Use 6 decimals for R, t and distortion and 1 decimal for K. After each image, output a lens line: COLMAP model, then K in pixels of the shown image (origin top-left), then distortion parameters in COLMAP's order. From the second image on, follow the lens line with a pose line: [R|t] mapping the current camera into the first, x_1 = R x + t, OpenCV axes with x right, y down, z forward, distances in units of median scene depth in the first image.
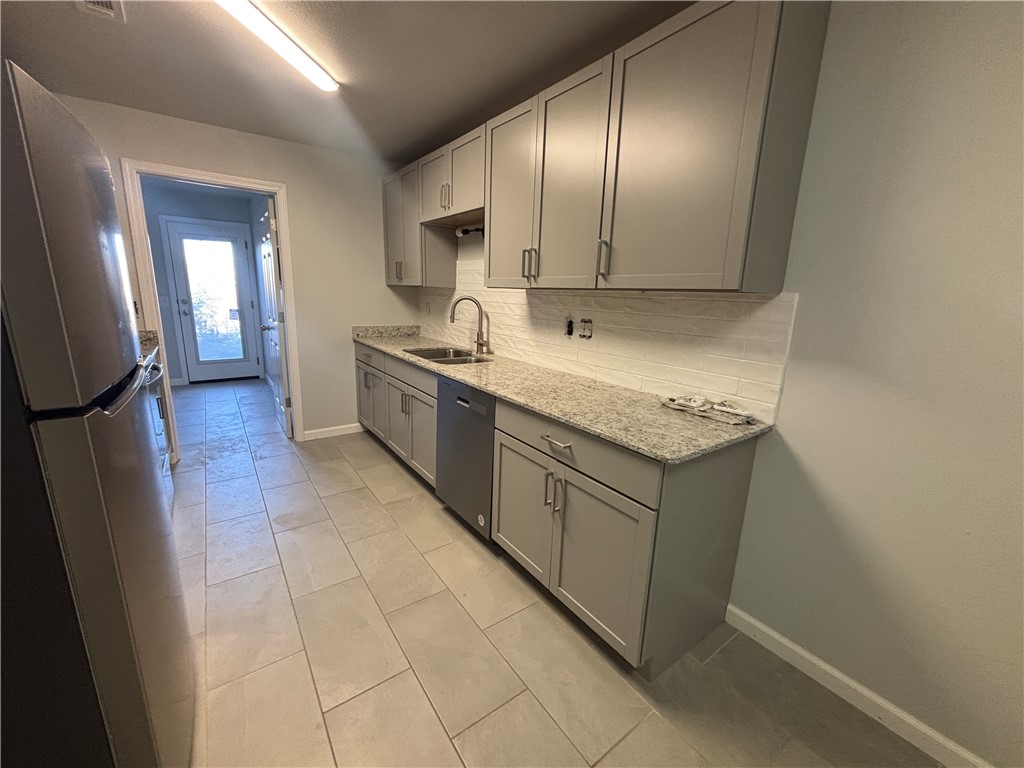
lens RADIAL K [[409.2, 0, 517.7], [0, 409.2, 385.8], [0, 0, 1]] dist [-0.016889, -0.000087]
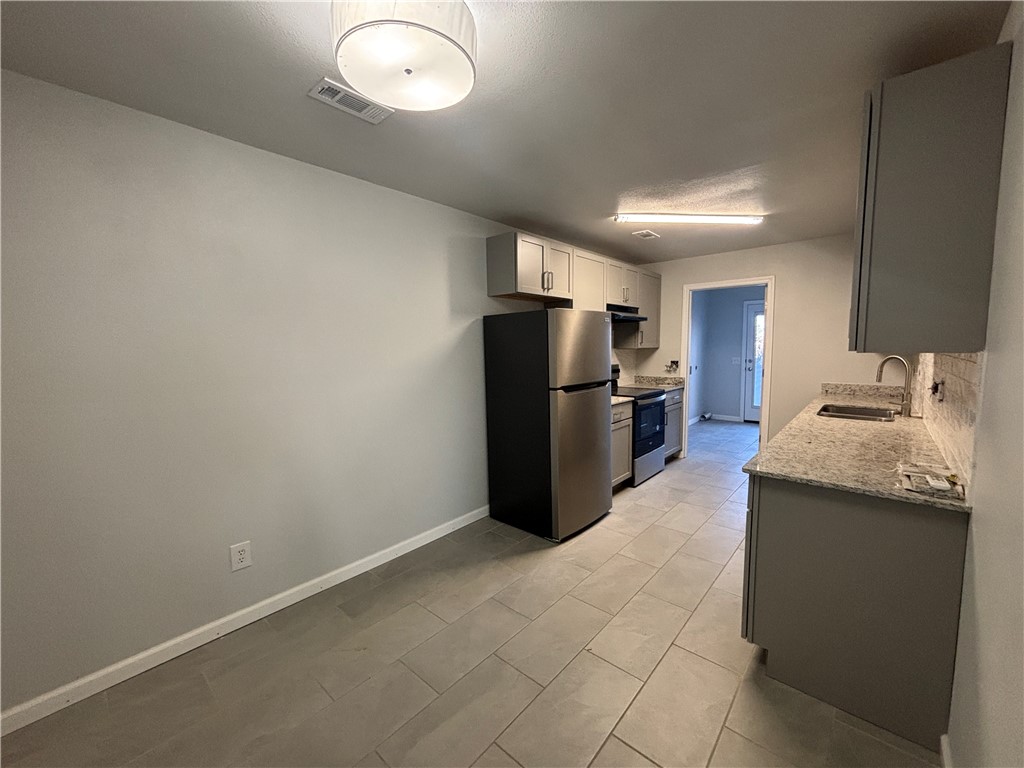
lens RADIAL K [[412.0, 0, 514.7], [0, 412.0, 380.2], [0, 0, 1]] dist [0.000336, -0.000036]
pose [[0.207395, 0.042482, -0.977334, 0.677121], [-0.194266, 0.980948, 0.001415, 0.011655], [0.958774, 0.189569, 0.211696, -0.063847]]
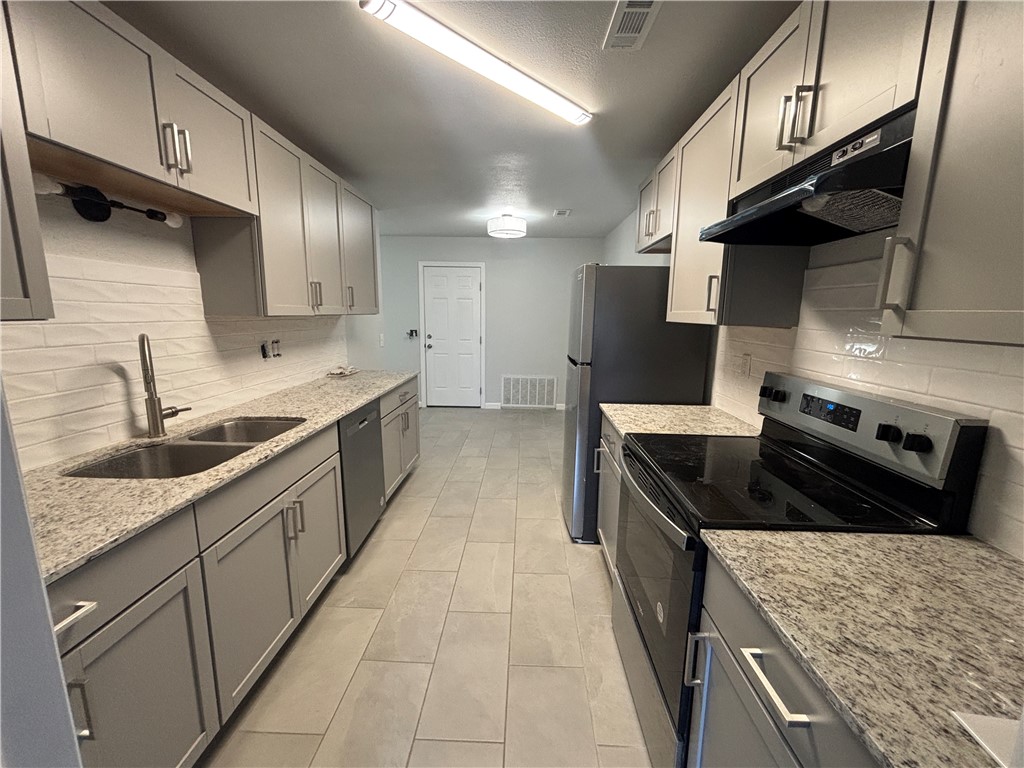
lens RADIAL K [[412.0, 0, 514.7], [0, 412.0, 380.2], [0, 0, 1]] dist [0.000336, -0.000036]
pose [[-0.785127, -0.147510, 0.601512, -0.835818], [0.095858, 0.930576, 0.353326, -0.316162], [-0.611872, 0.335065, -0.716480, 1.149025]]
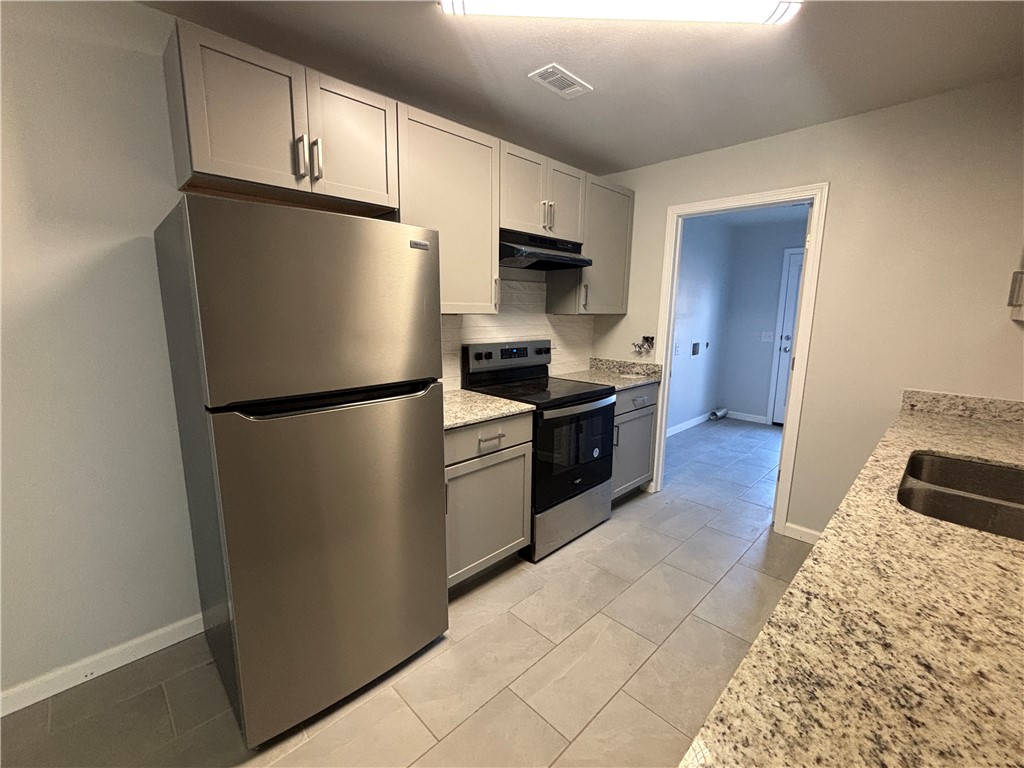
lens RADIAL K [[442.5, 0, 513.6], [0, 442.5, 381.0], [0, 0, 1]] dist [-0.000379, 0.000230]
pose [[0.147188, 0.122728, -0.981465, 0.173487], [-0.223528, 0.970729, 0.087863, -0.113029], [0.963520, 0.206453, 0.170313, 0.451095]]
